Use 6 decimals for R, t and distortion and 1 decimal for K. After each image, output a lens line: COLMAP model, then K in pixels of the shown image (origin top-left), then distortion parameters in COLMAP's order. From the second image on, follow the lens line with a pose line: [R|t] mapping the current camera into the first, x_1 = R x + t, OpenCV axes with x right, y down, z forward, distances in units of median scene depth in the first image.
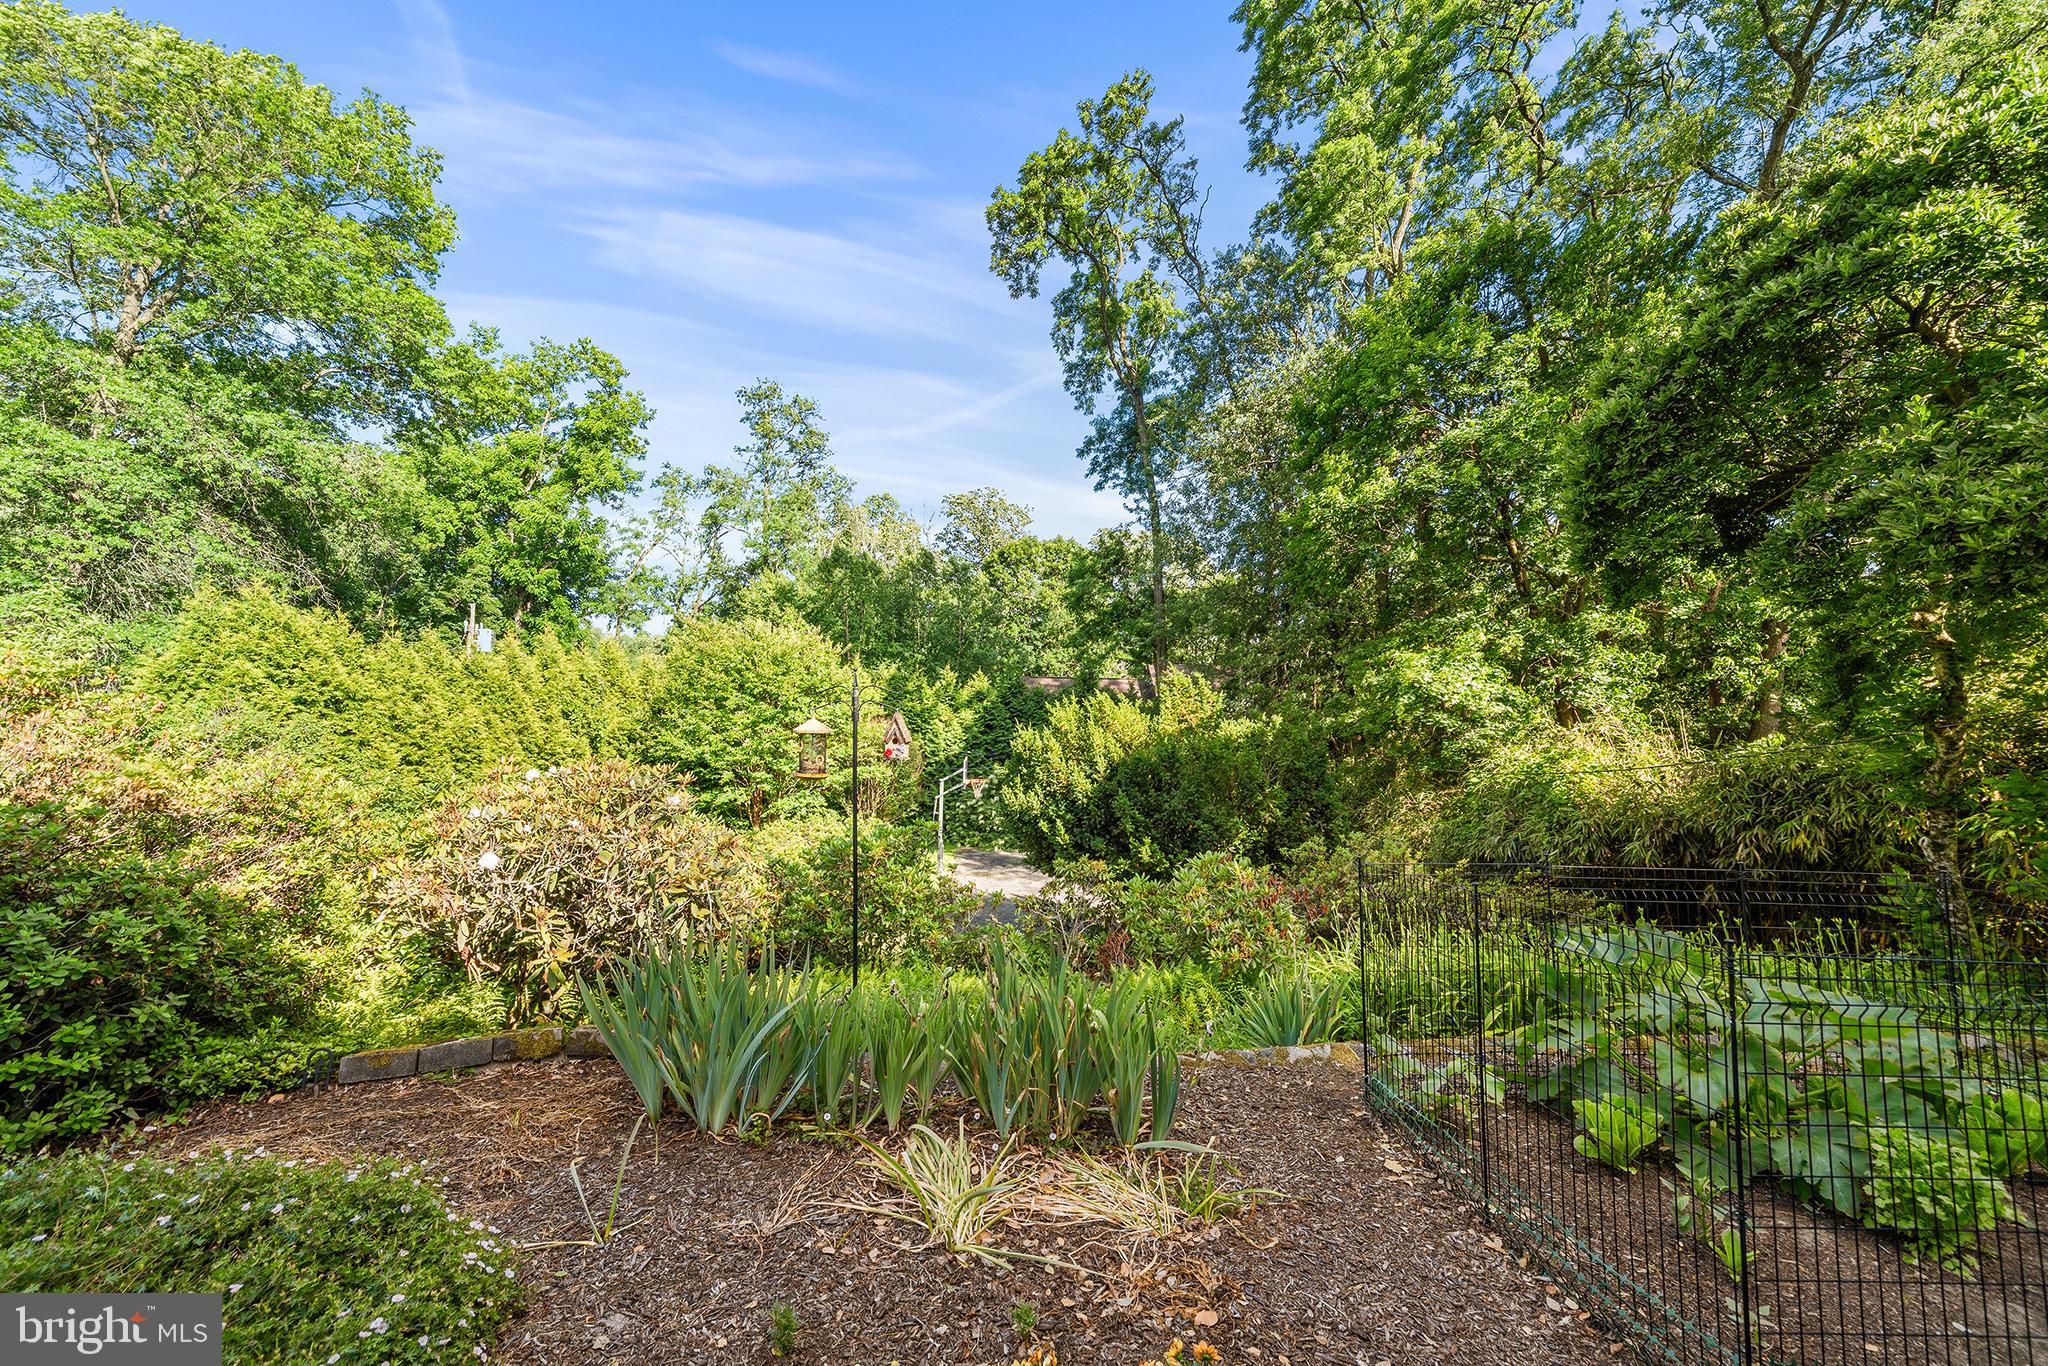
lens RADIAL K [[801.0, 0, 1026.2], [0, 801.0, 675.4], [0, 0, 1]] dist [0.001433, -0.000514]
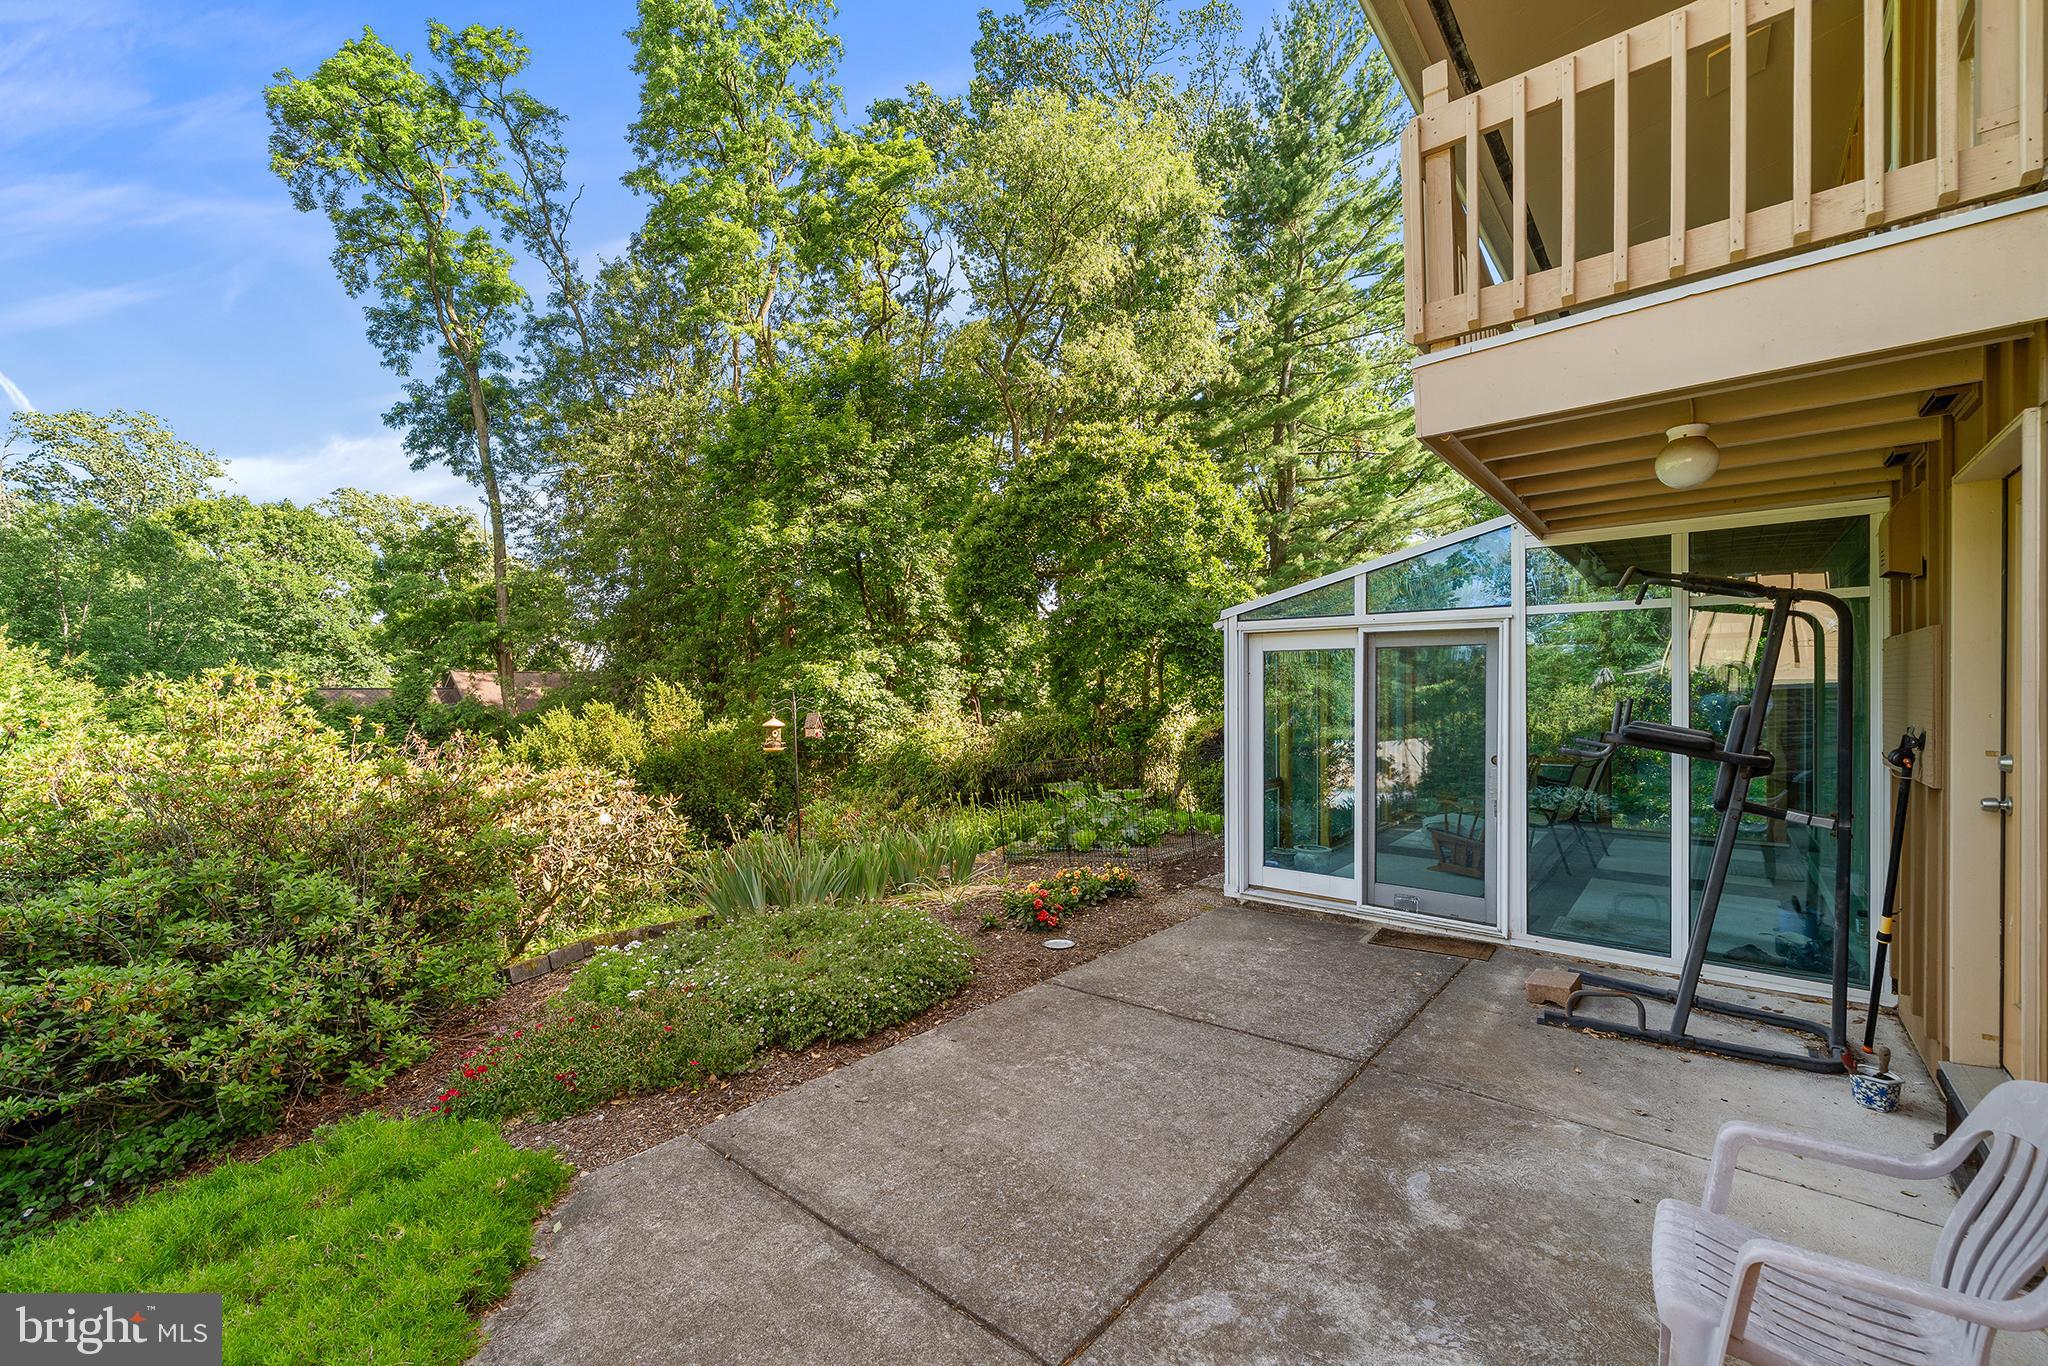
lens RADIAL K [[818.1, 0, 1036.1], [0, 818.1, 700.6], [0, 0, 1]] dist [-0.005292, 0.000605]
pose [[0.671116, -0.028567, 0.740802, -0.147276], [0.012392, 0.999550, 0.027318, -0.001464], [-0.741249, -0.009153, 0.671168, -0.085773]]
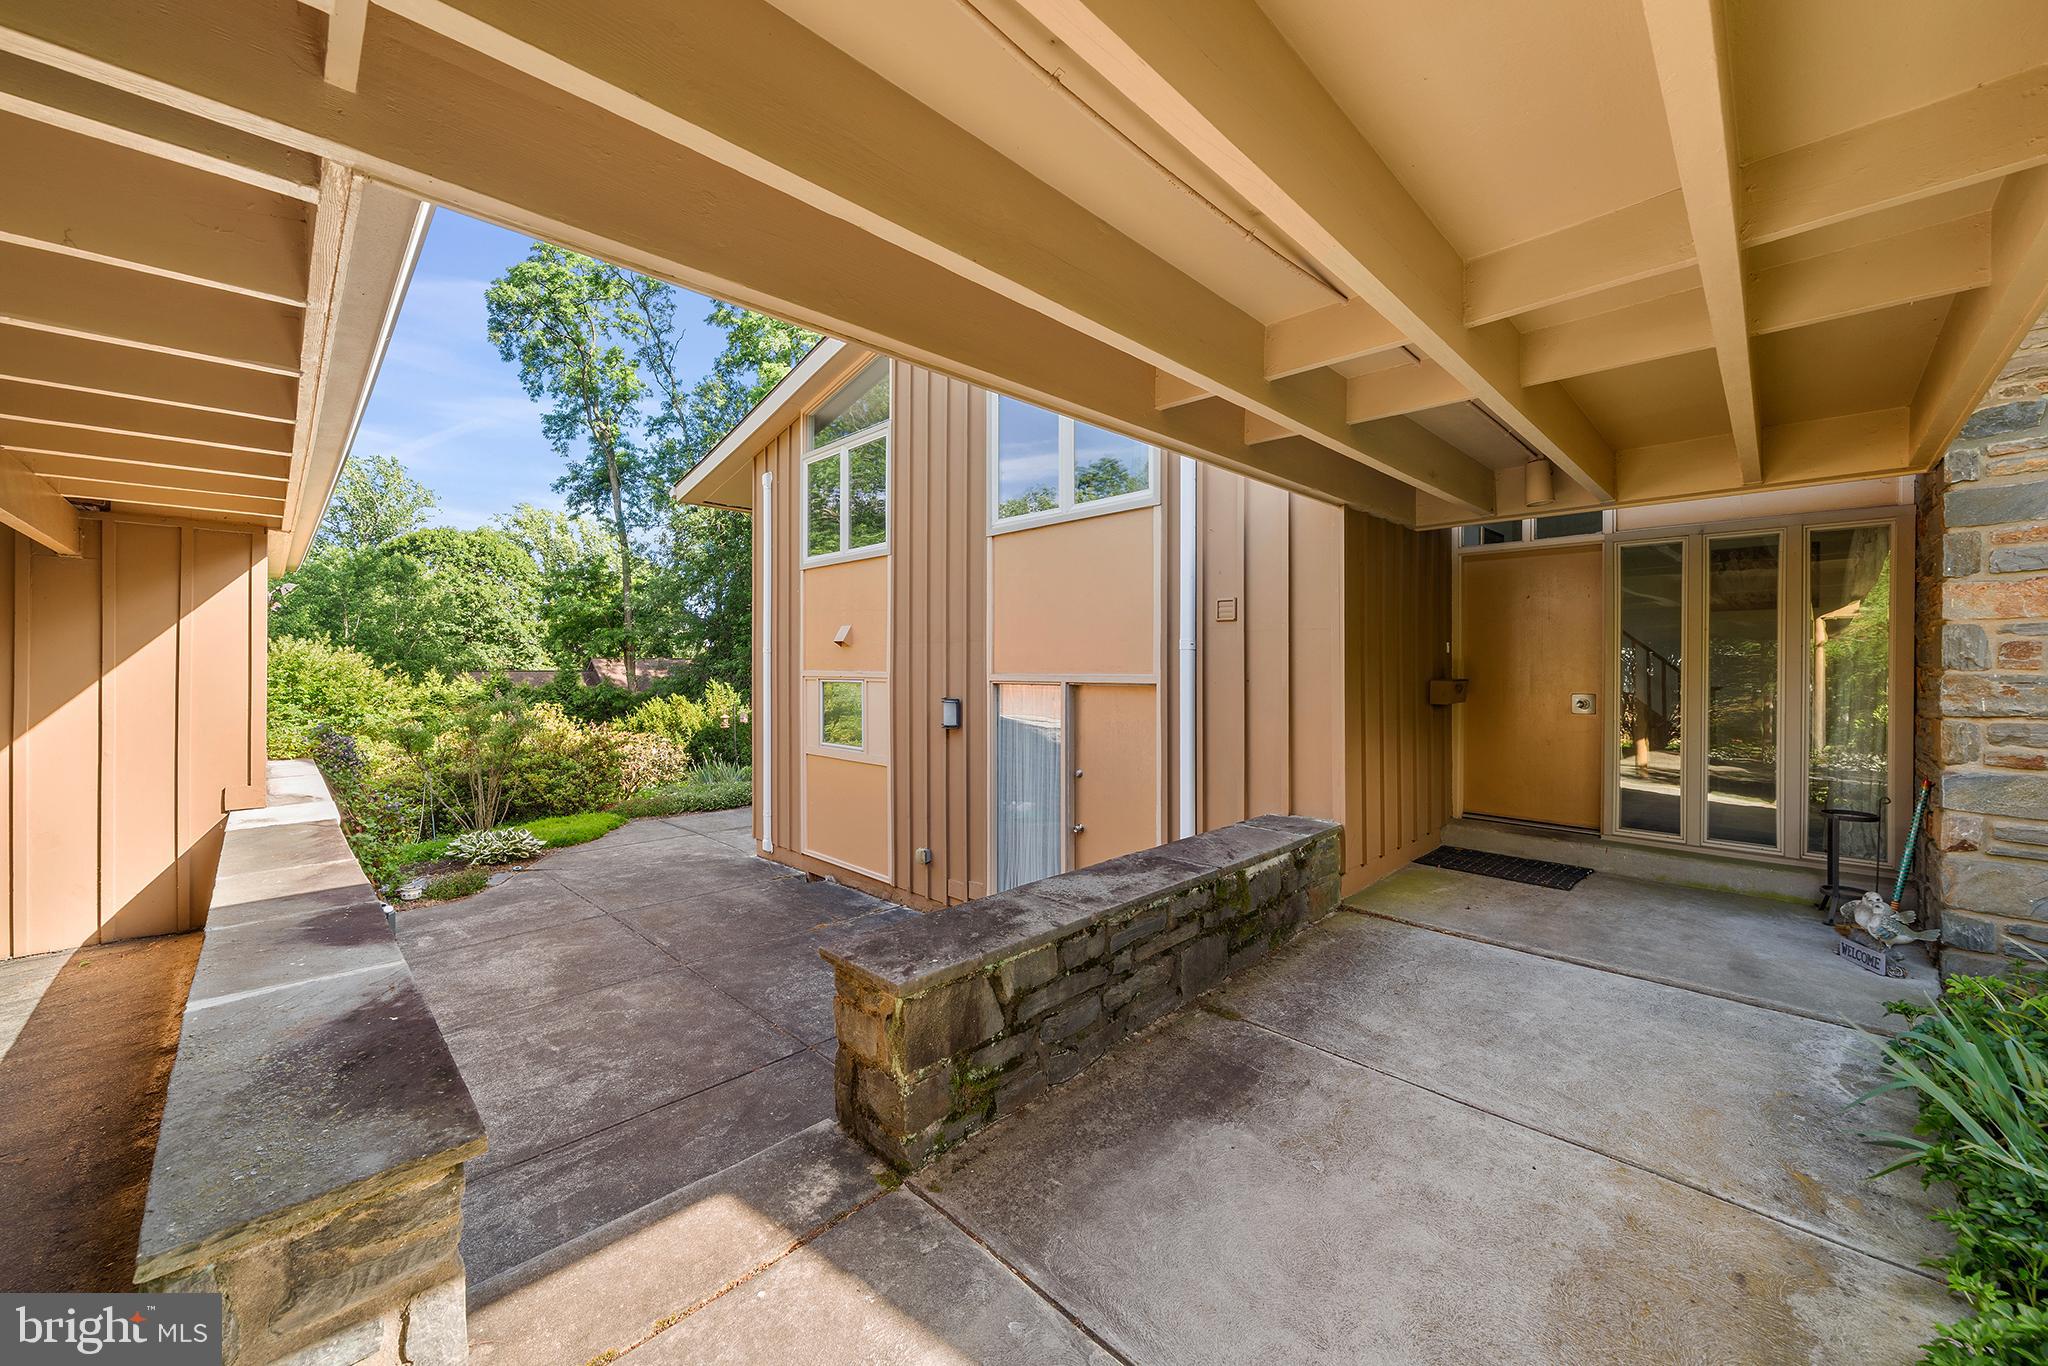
lens RADIAL K [[738.0, 0, 1025.6], [0, 738.0, 669.7], [0, 0, 1]] dist [-0.003639, -0.000081]
pose [[0.733674, -0.015685, 0.679321, -0.213579], [0.005305, 0.999835, 0.017356, -0.027447], [-0.679481, -0.009130, 0.733636, -0.365351]]
